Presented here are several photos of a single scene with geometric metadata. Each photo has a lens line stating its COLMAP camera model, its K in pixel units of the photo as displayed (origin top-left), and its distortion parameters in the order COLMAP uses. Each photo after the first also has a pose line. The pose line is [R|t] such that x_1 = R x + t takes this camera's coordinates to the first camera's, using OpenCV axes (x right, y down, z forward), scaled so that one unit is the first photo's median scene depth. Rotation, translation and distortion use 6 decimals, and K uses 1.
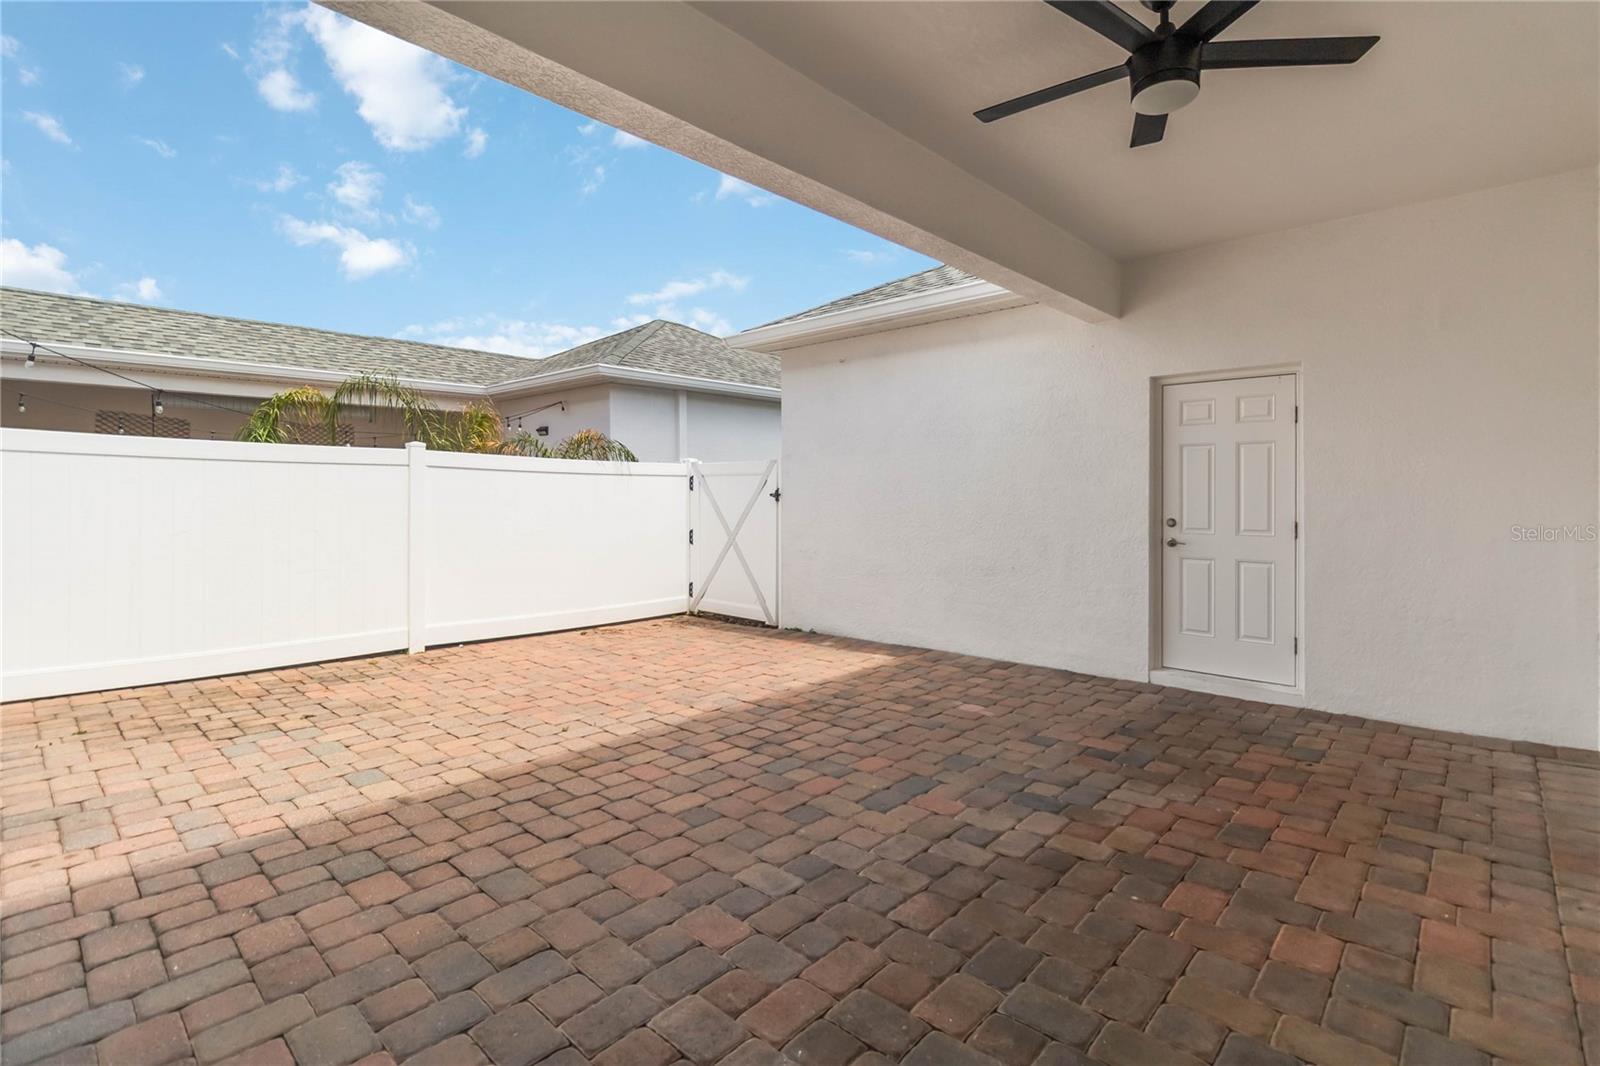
lens RADIAL K [[757.3, 0, 799.9], [0, 757.3, 503.2], [0, 0, 1]] dist [-0.001575, -0.000377]
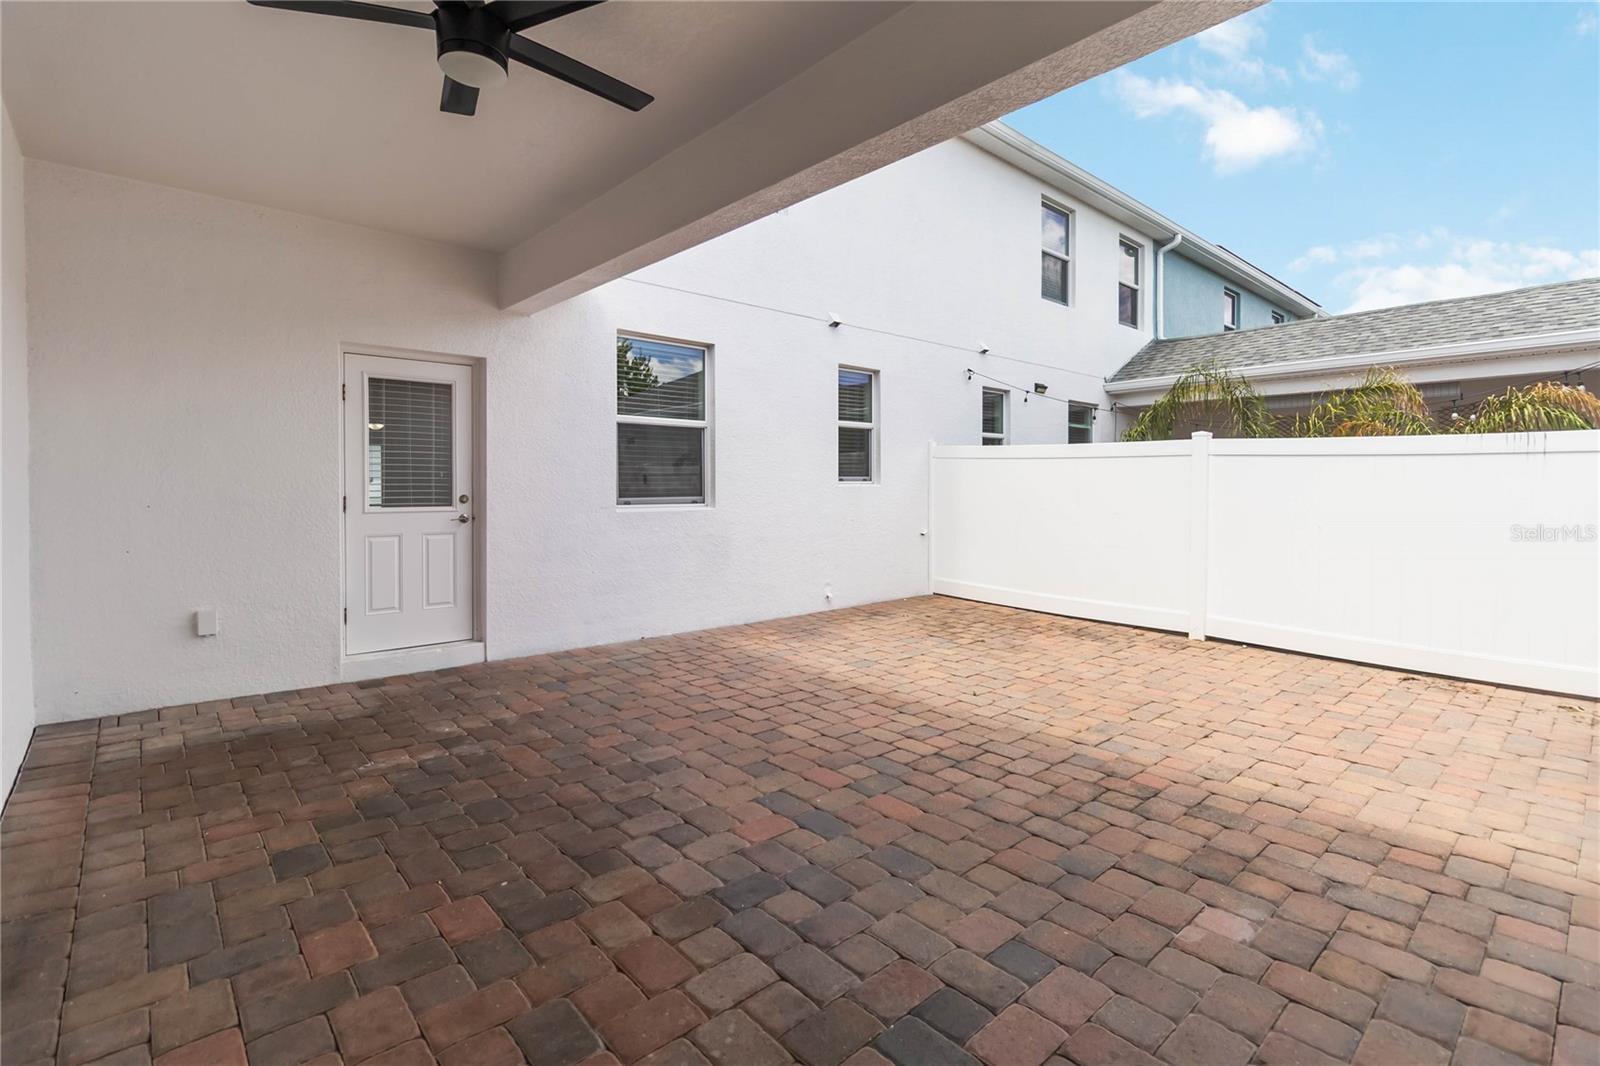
lens RADIAL K [[738.3, 0, 811.4], [0, 738.3, 511.4], [0, 0, 1]] dist [0.000151, -0.000176]
pose [[-0.090765, 0.036957, -0.995186, 1.024406], [-0.014431, 0.999157, 0.038421, -0.010210], [0.995768, 0.017849, -0.090156, 1.118500]]
